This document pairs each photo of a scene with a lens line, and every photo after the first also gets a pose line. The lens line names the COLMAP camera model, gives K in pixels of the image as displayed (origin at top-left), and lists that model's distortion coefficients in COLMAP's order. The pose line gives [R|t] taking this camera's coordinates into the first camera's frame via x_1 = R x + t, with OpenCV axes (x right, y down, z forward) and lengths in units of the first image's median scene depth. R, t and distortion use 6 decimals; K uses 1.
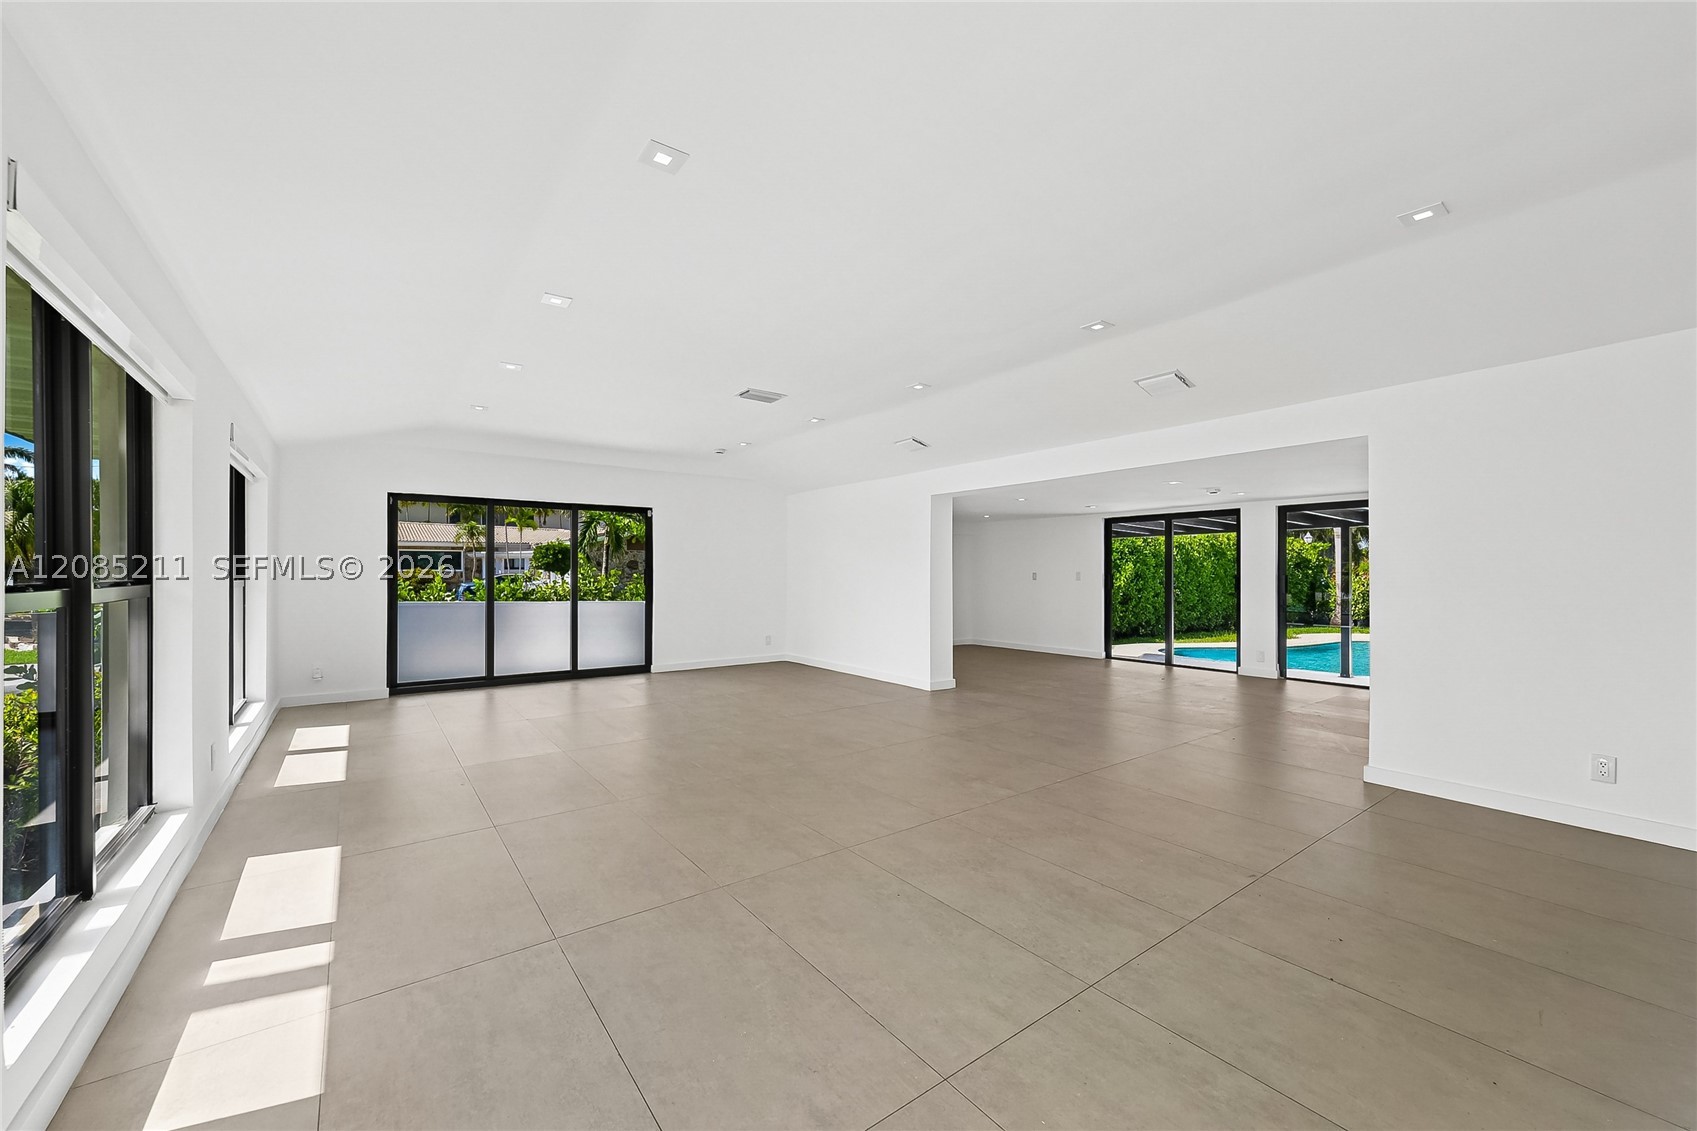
lens RADIAL K [[659.2, 0, 848.5], [0, 659.2, 565.5], [0, 0, 1]] dist [-0.001239, -0.000035]
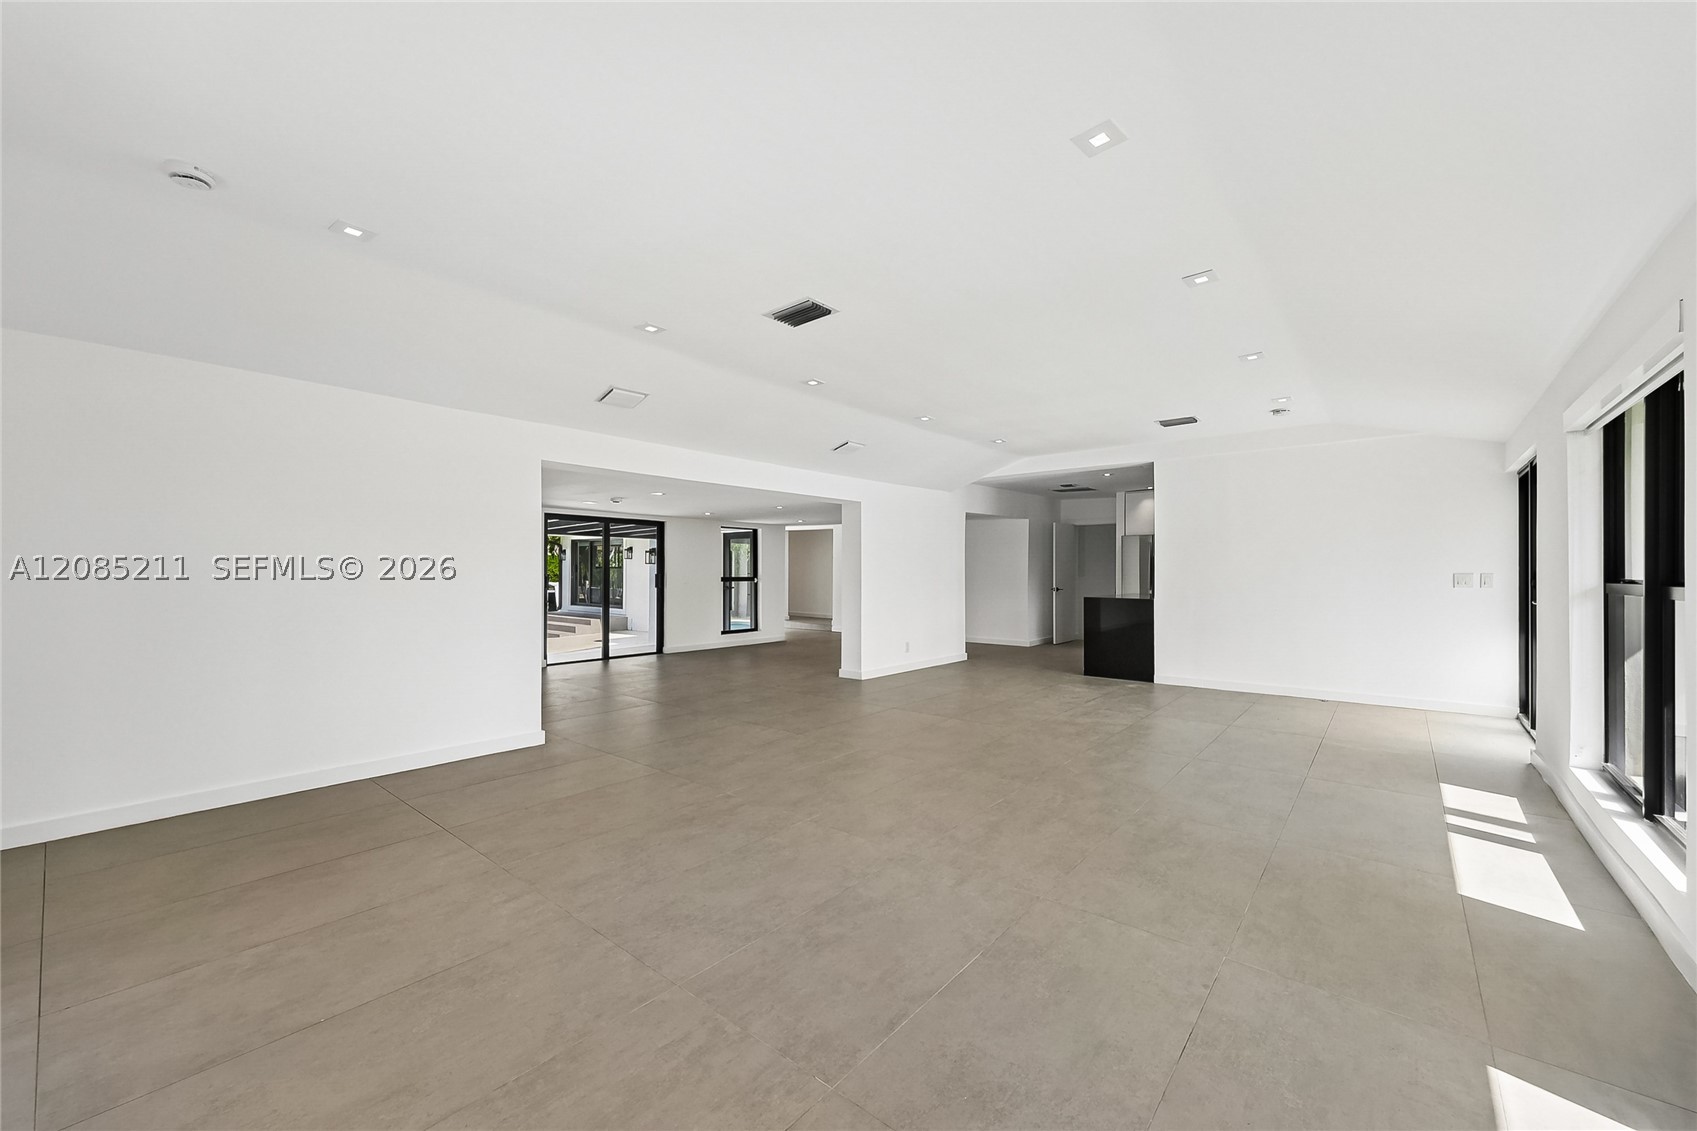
lens RADIAL K [[665.3, 0, 848.5], [0, 665.3, 565.5], [0, 0, 1]] dist [-0.001568, 0.000425]
pose [[-0.239605, 0.008701, 0.970832, -1.526326], [-0.014606, 0.999814, -0.012565, 0.011727], [-0.970761, -0.017191, -0.239433, 2.129815]]
